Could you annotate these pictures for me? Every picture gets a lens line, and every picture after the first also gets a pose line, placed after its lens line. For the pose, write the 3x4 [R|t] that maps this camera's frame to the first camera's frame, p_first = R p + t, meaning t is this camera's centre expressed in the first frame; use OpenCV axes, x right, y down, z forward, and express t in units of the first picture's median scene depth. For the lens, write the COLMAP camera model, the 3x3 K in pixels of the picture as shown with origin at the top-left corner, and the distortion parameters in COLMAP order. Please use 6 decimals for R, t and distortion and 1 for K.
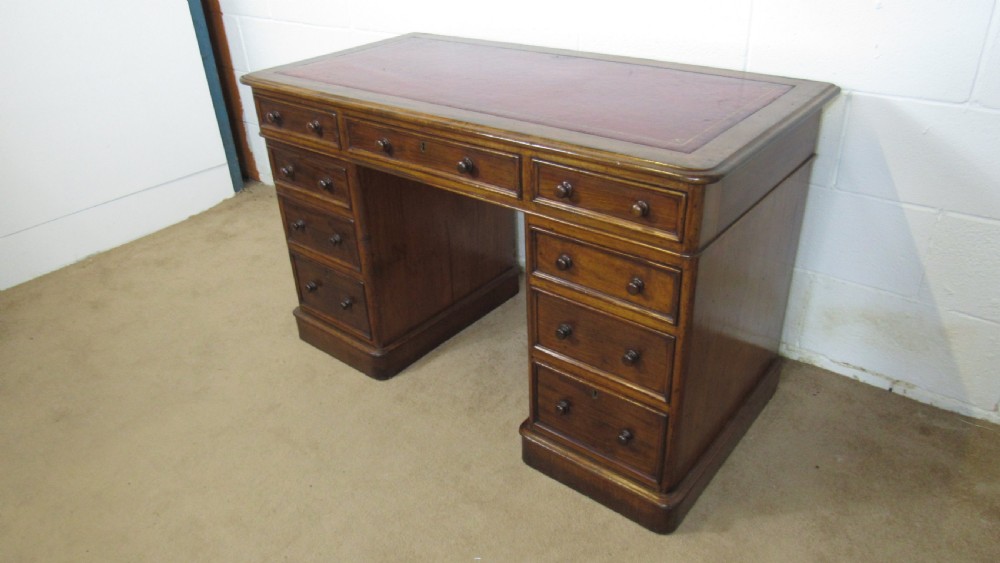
lens RADIAL K [[714.1, 0, 498.0], [0, 714.1, 283.5], [0, 0, 1]] dist [-0.027661, 0.008302]
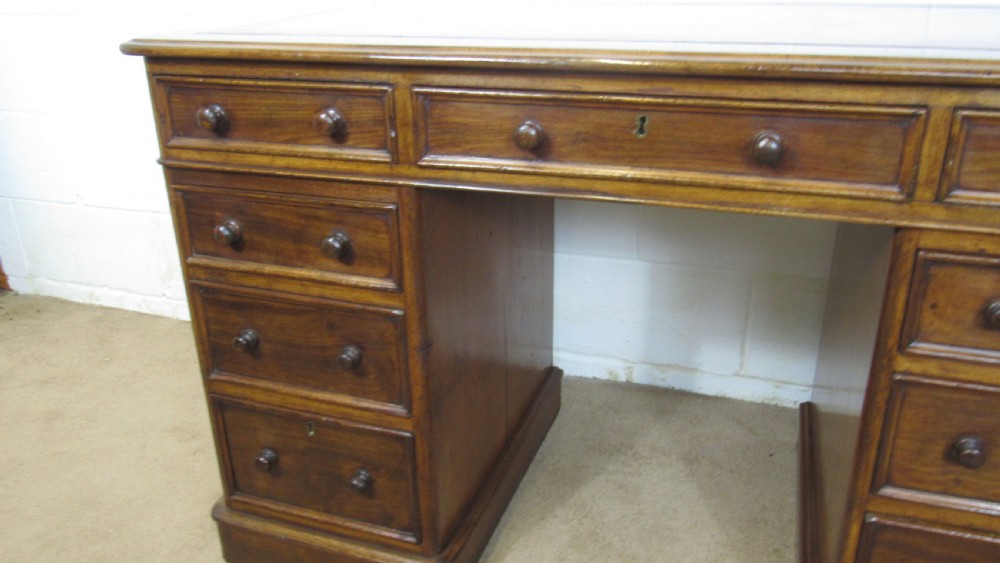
lens RADIAL K [[795.3, 0, 500.0], [0, 795.3, 281.5], [0, 0, 1]] dist [-0.069214, 0.050370]
pose [[0.932728, -0.114367, 0.341964, -0.345905], [0.159198, 0.981545, -0.105954, -0.041579], [-0.323535, 0.153266, 0.933721, 0.486894]]
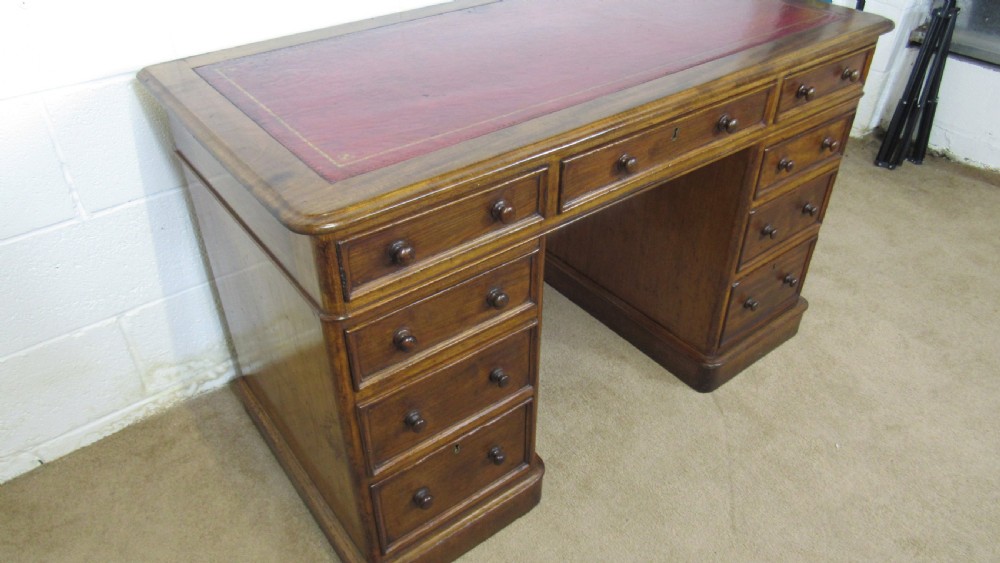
lens RADIAL K [[714.1, 0, 498.0], [0, 714.1, 283.5], [0, 0, 1]] dist [-0.027661, 0.008302]
pose [[0.223061, -0.542202, 0.810099, -0.762550], [0.474424, 0.786359, 0.395679, -0.409352], [-0.851566, 0.296070, 0.432640, 0.782896]]
